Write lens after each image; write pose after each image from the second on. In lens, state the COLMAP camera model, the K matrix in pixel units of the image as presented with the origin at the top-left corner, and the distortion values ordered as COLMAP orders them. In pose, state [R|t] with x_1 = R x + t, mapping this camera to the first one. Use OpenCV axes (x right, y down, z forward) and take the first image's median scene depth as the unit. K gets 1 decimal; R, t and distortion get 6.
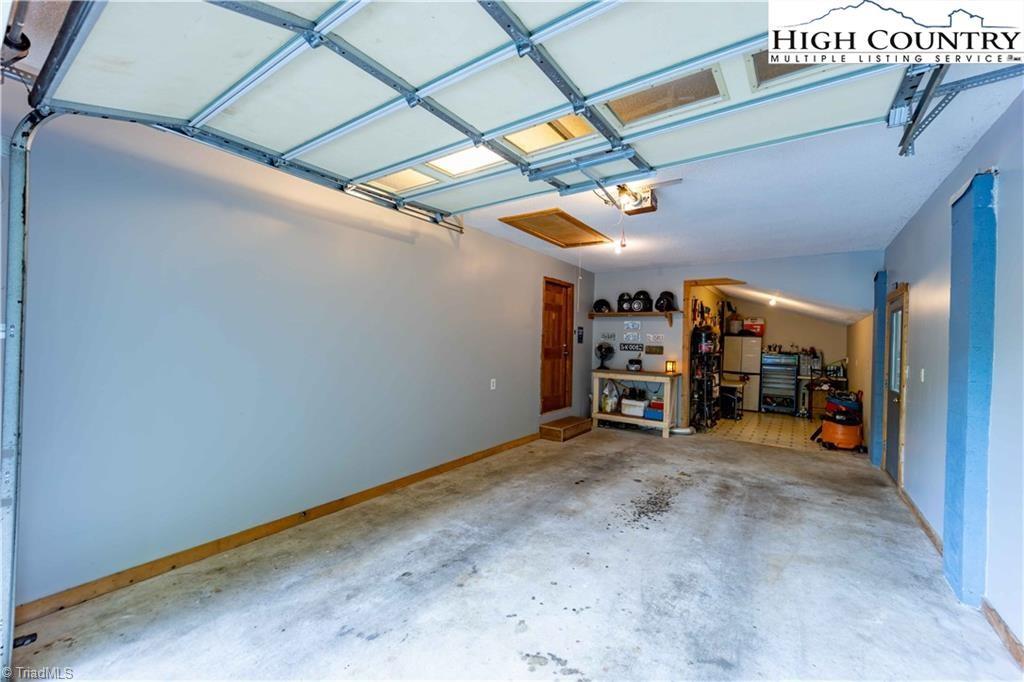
lens RADIAL K [[410.0, 0, 515.3], [0, 410.0, 342.7], [0, 0, 1]] dist [0.002383, -0.000189]
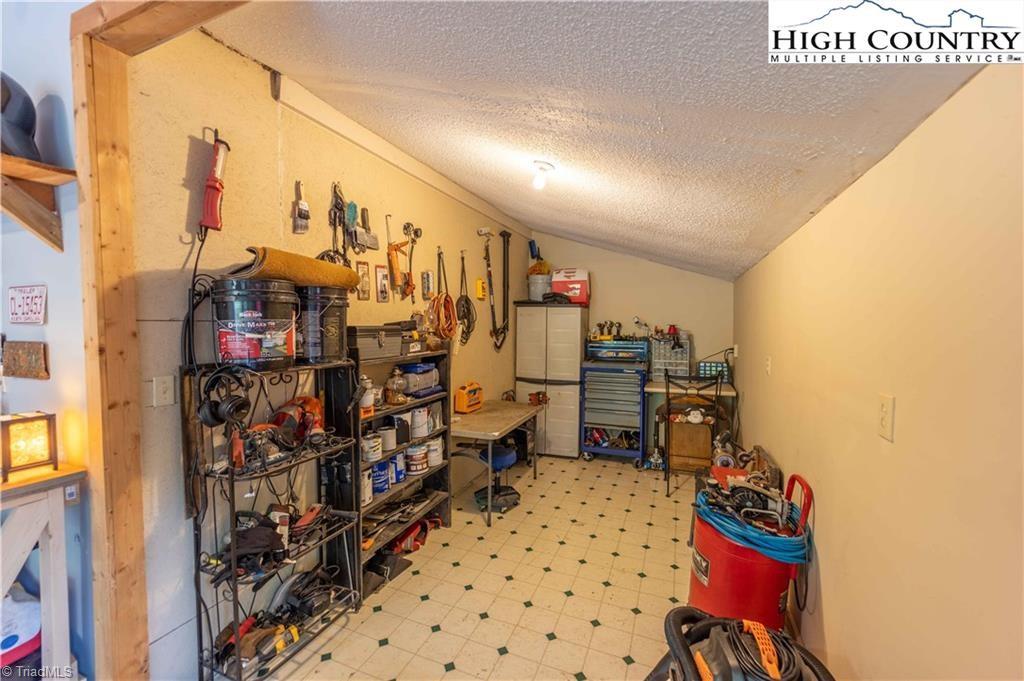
lens RADIAL K [[410.0, 0, 515.3], [0, 410.0, 342.2], [0, 0, 1]] dist [0.002383, -0.000189]
pose [[0.975095, -0.034214, 0.219134, 0.545131], [0.024339, 0.998569, 0.047610, 0.004392], [-0.220450, -0.041091, 0.974532, 0.710985]]
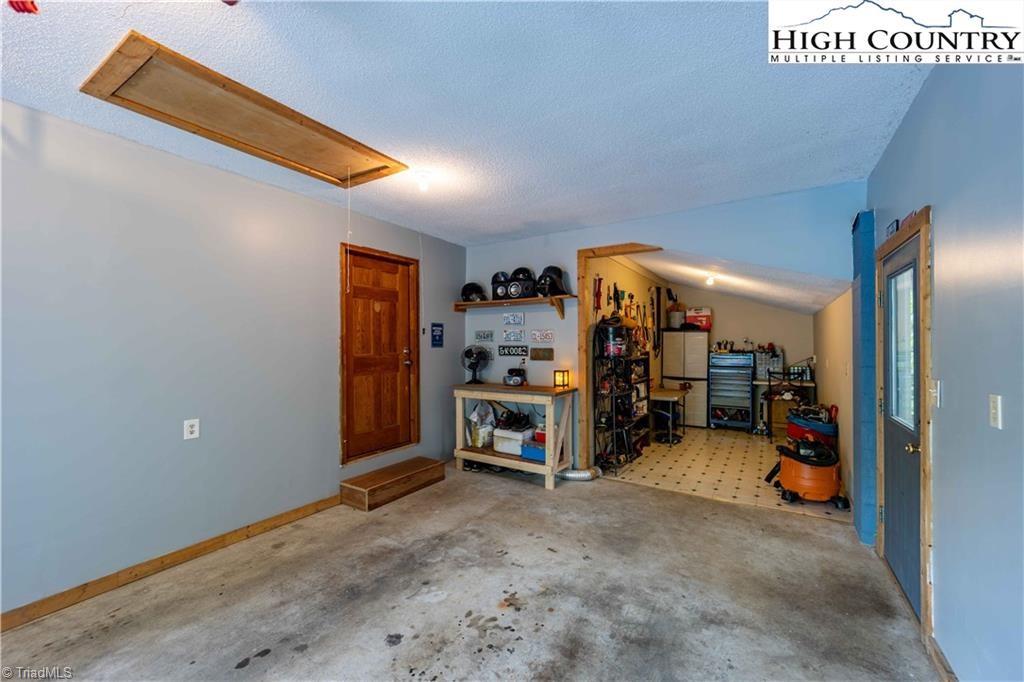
lens RADIAL K [[410.0, 0, 515.3], [0, 410.0, 342.7], [0, 0, 1]] dist [0.002383, -0.000189]
pose [[0.998405, -0.028366, 0.048805, 0.258908], [0.028664, 0.999574, -0.005429, 0.001212], [-0.048630, 0.006820, 0.998794, 0.316730]]
